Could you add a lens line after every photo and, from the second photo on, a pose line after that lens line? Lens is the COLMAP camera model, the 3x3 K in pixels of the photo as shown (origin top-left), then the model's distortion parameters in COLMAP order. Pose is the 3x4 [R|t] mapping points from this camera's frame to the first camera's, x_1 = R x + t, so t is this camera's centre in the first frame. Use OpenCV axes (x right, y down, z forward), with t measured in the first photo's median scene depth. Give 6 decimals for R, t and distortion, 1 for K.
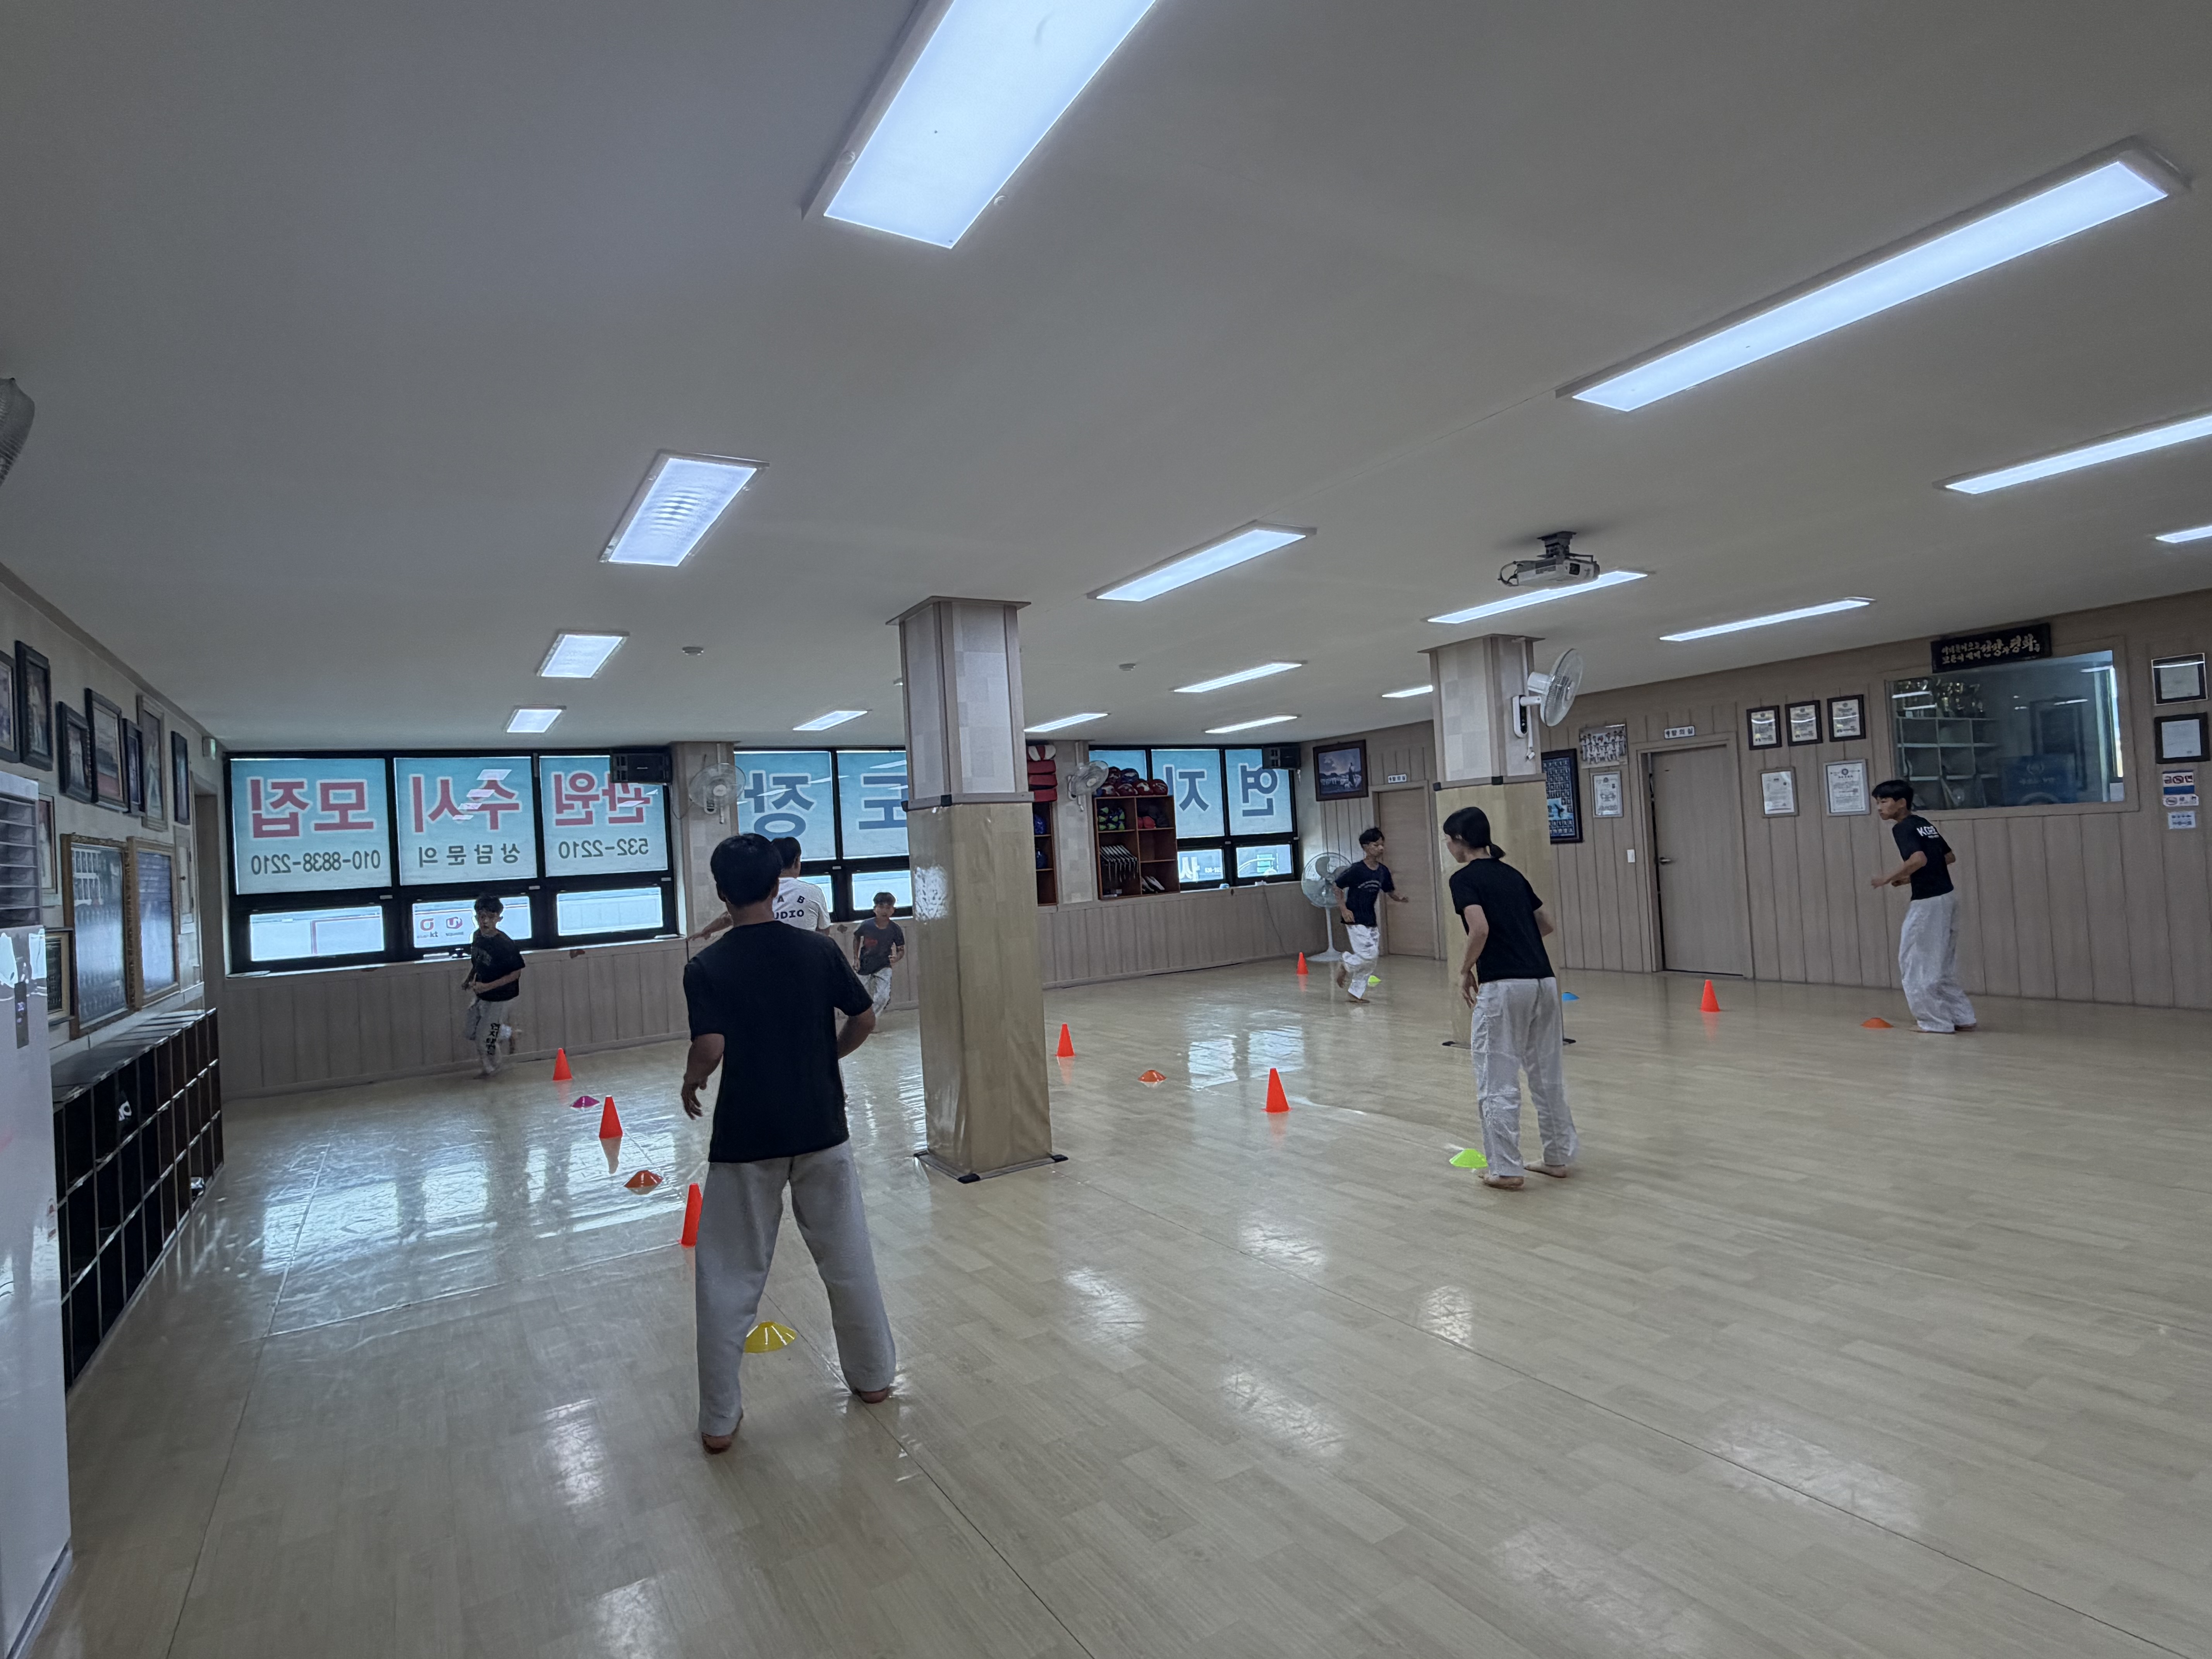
lens RADIAL K [[1141.6, 0, 1101.3], [0, 1141.6, 824.4], [0, 0, 1]] dist [0.005725, 0.000938]
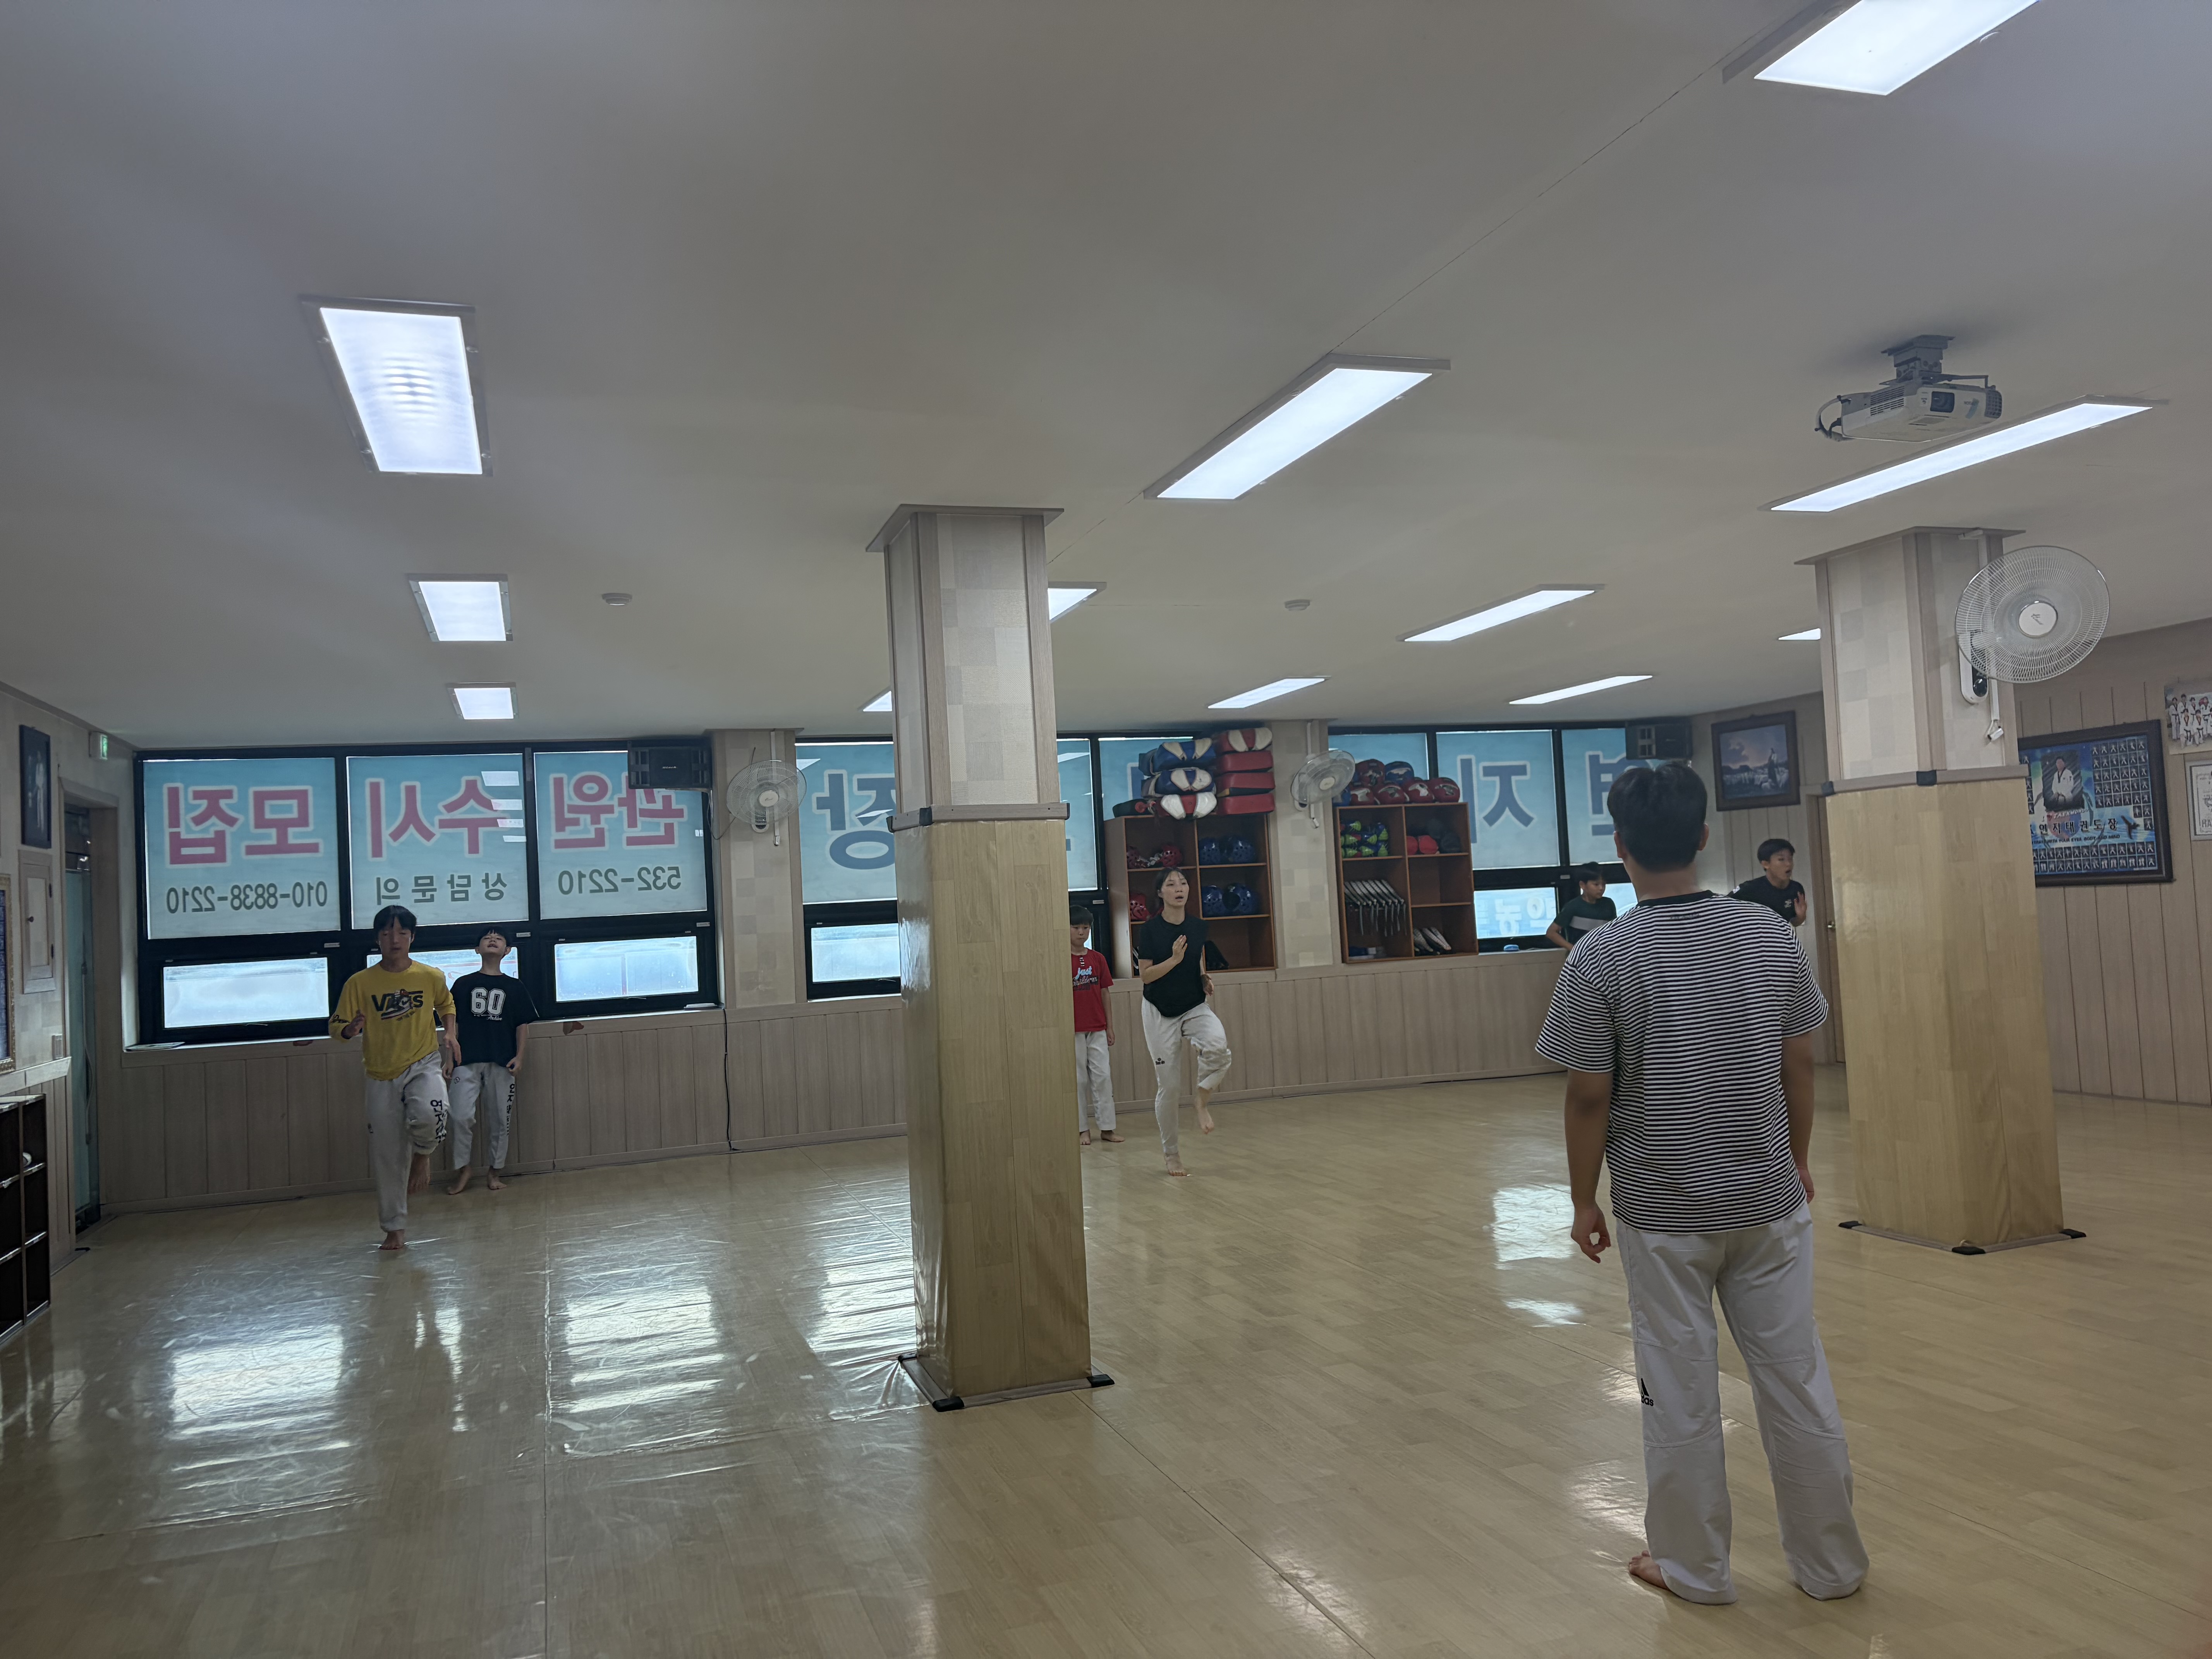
lens RADIAL K [[1663.3, 0, 1099.9], [0, 1663.3, 822.1], [0, 0, 1]] dist [0.037298, -0.010860]
pose [[0.973225, -0.000665, -0.229853, 0.098659], [-0.002163, 0.999925, -0.012051, -0.003577], [0.229844, 0.012226, 0.973151, 0.053242]]
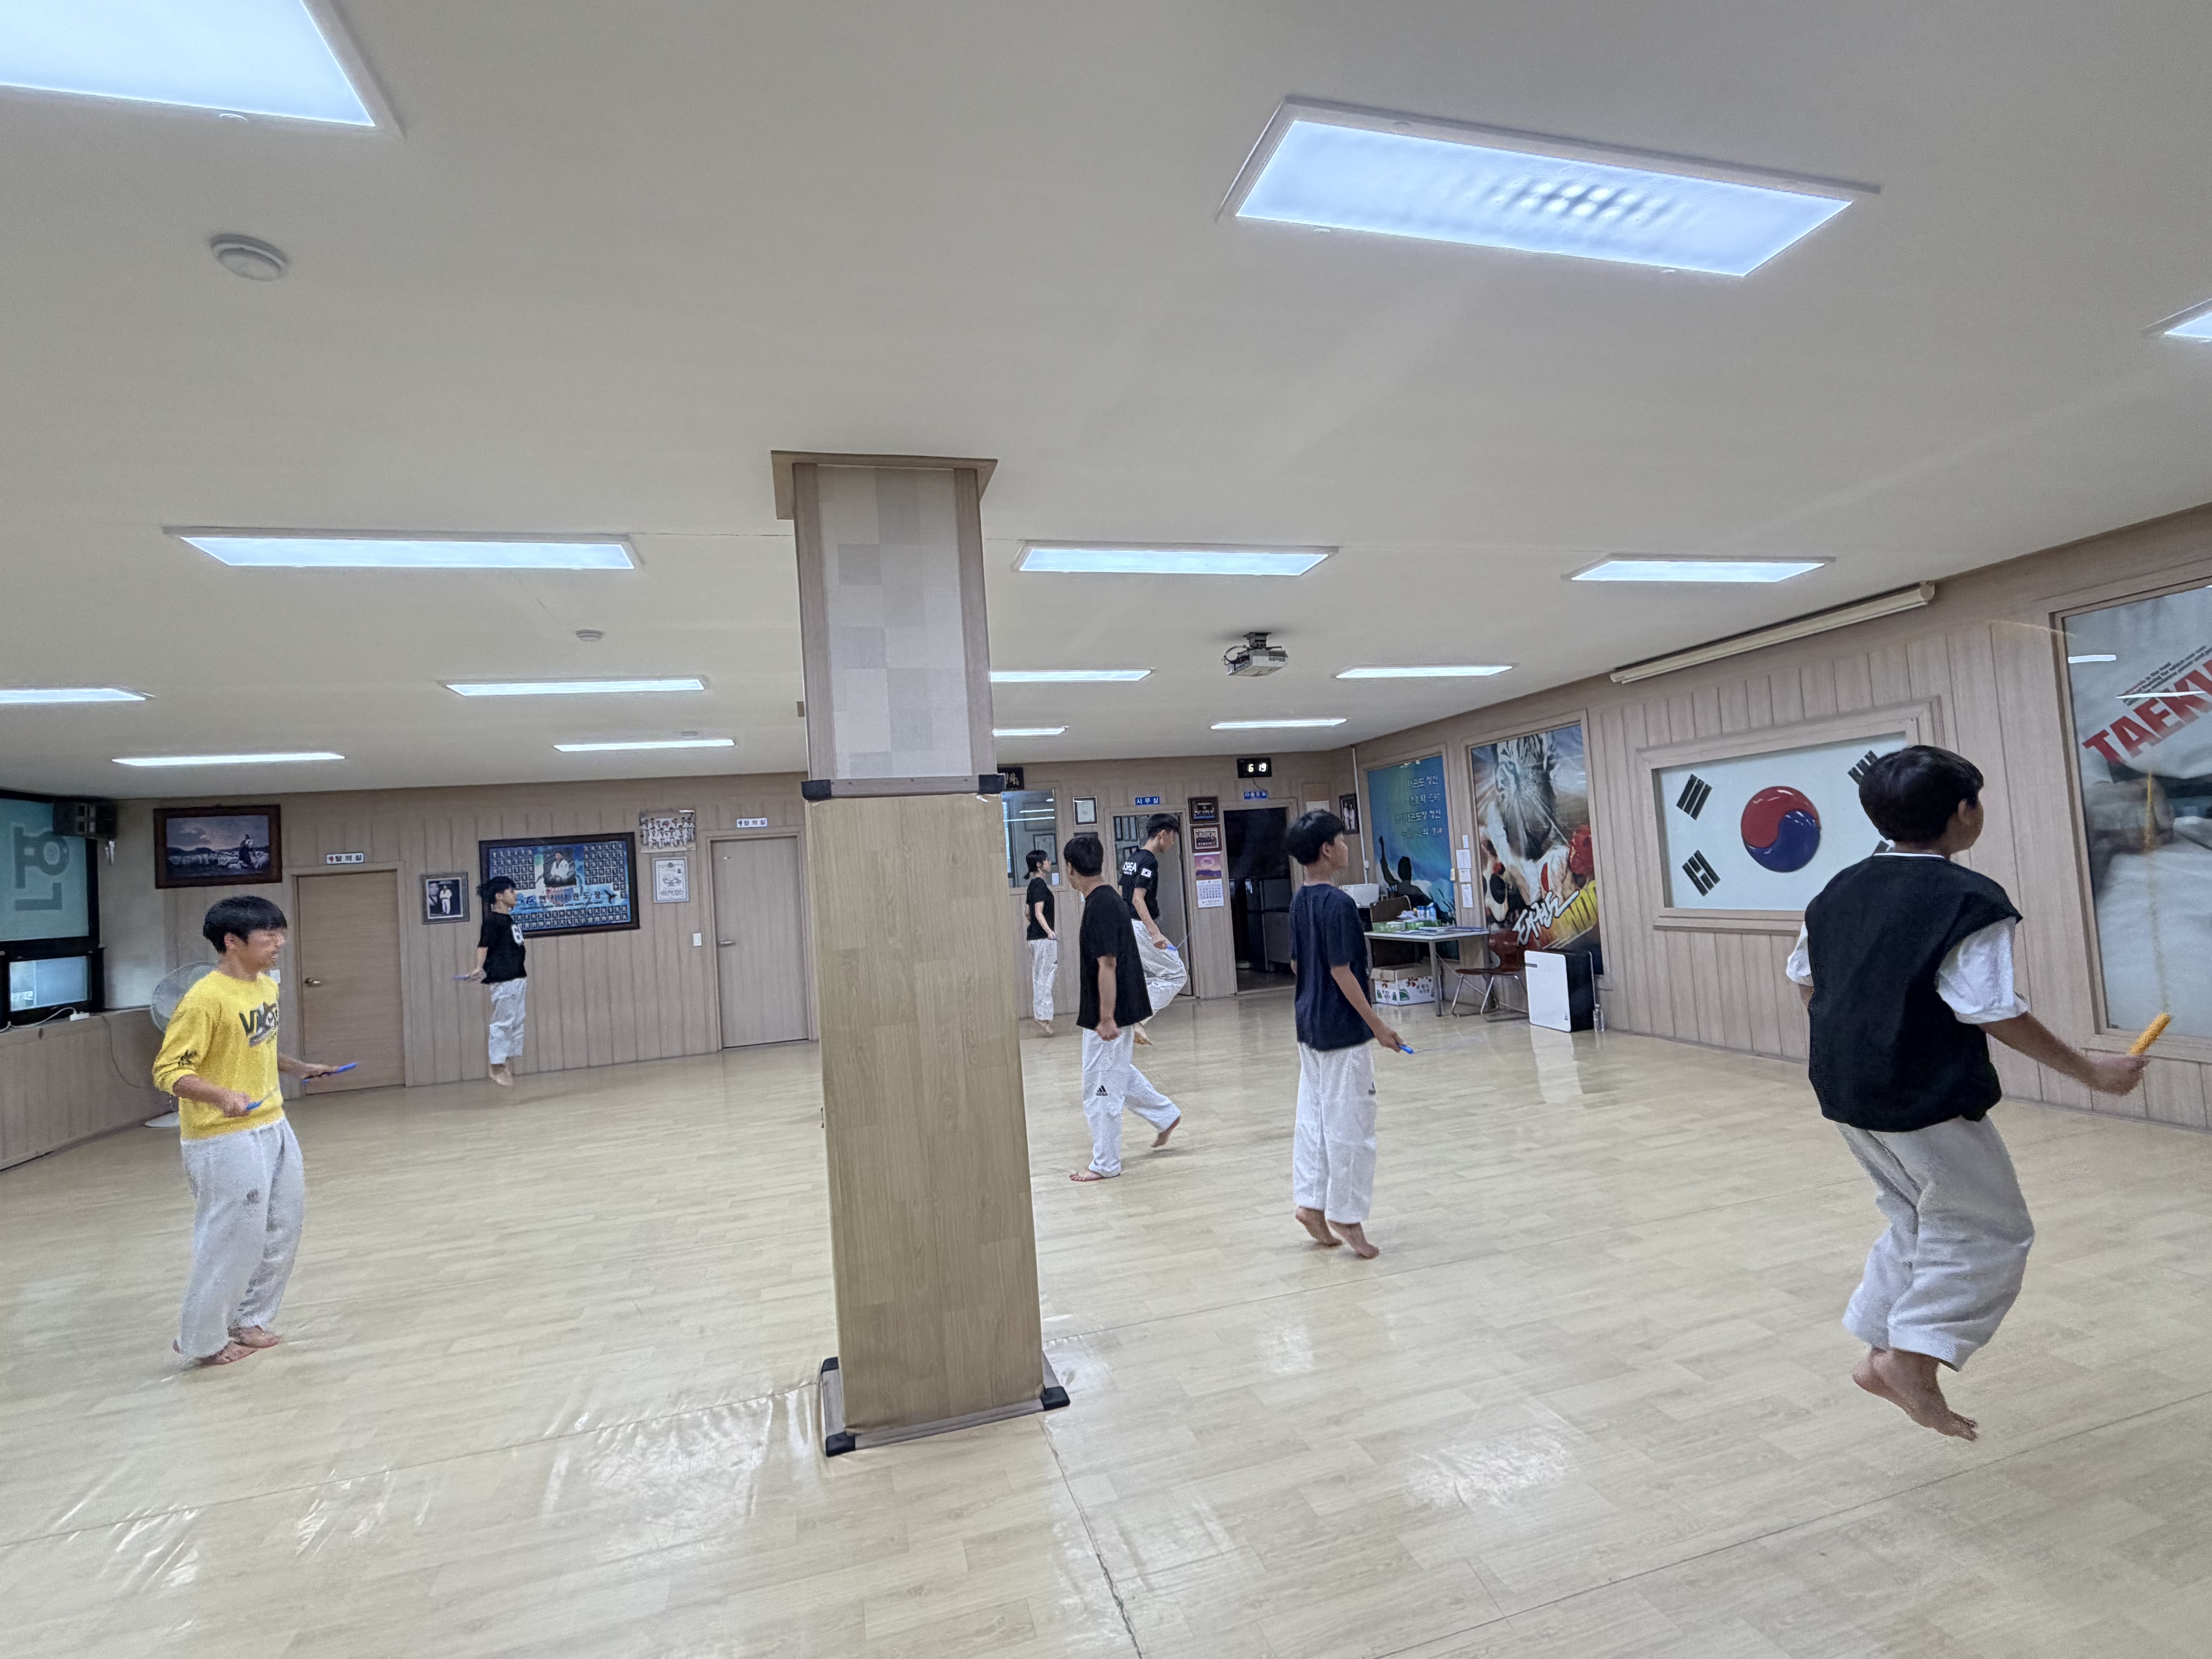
lens RADIAL K [[1013.1, 0, 1110.3], [0, 1013.1, 835.5], [0, 0, 1]] dist [0.014528, 0.000005]
pose [[0.284494, 0.071302, 0.956022, -0.327464], [0.031206, 0.996013, -0.083571, 0.023623], [-0.958170, 0.053609, 0.281135, 0.399553]]
